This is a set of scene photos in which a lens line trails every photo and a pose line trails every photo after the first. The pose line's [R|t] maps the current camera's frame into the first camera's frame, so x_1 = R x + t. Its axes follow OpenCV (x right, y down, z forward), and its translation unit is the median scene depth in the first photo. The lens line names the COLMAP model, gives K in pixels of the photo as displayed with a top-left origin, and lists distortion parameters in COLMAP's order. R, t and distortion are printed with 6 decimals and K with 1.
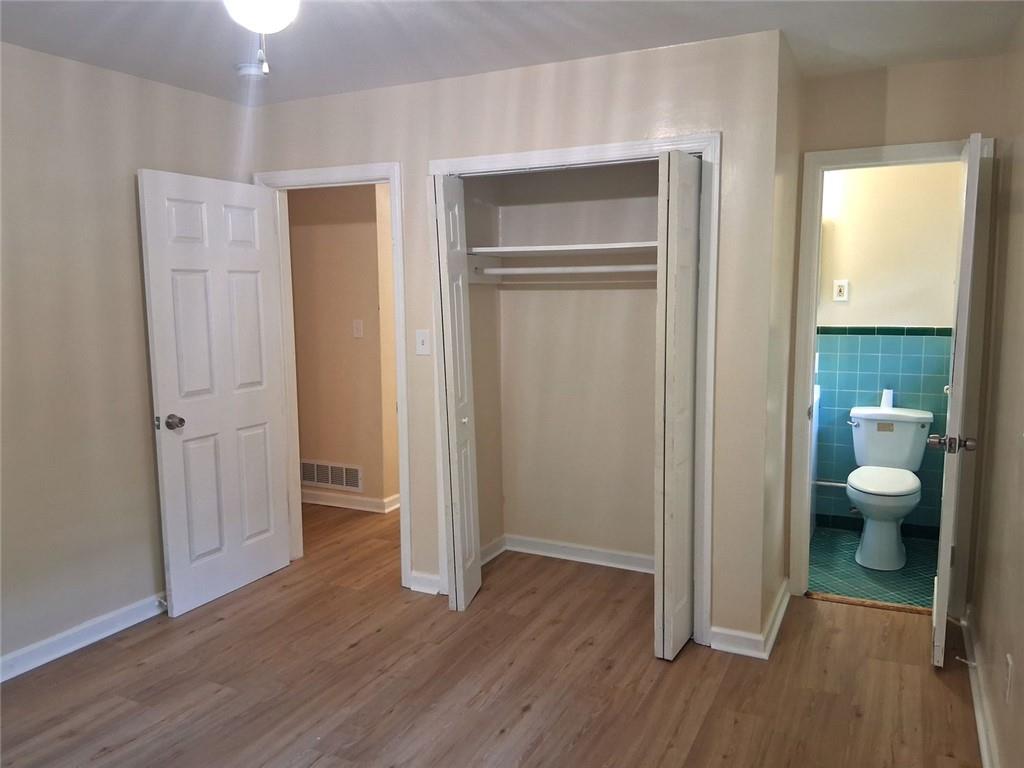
lens RADIAL K [[778.9, 0, 509.3], [0, 778.9, 385.9], [0, 0, 1]] dist [0.081789, -0.132332]
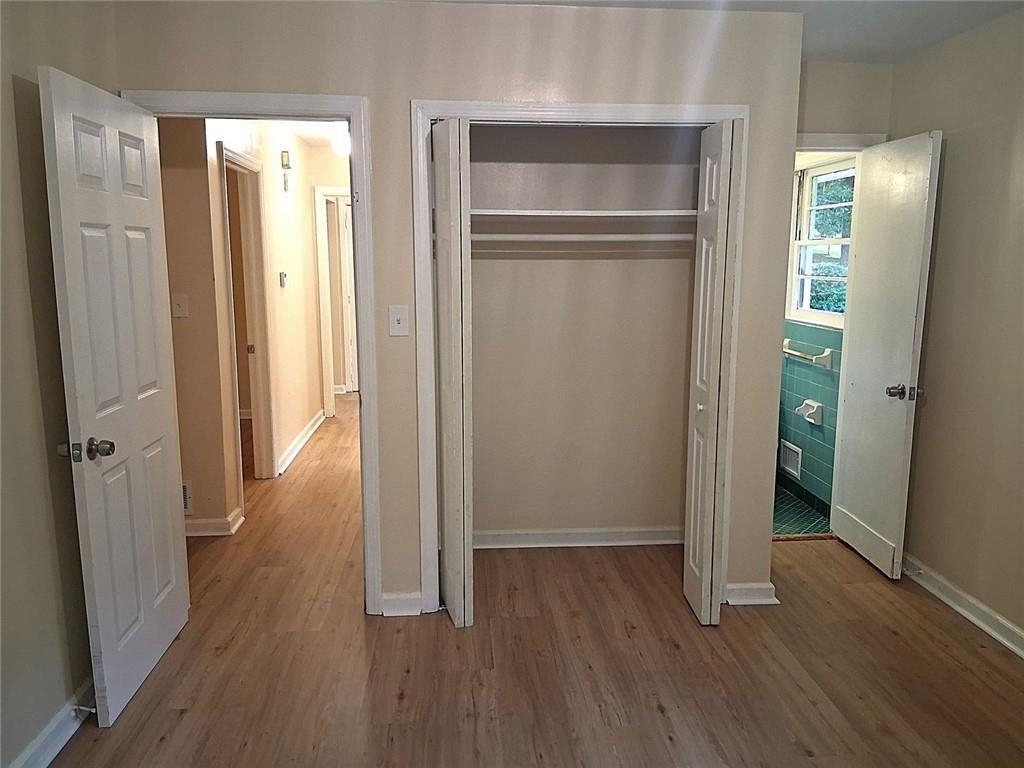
lens RADIAL K [[778.9, 0, 518.4], [0, 778.9, 385.2], [0, 0, 1]] dist [0.081789, -0.132332]
pose [[0.859591, -0.071577, 0.505946, -0.459014], [0.053603, 0.997309, 0.050021, -0.023668], [-0.508164, -0.015877, 0.861114, 0.230674]]
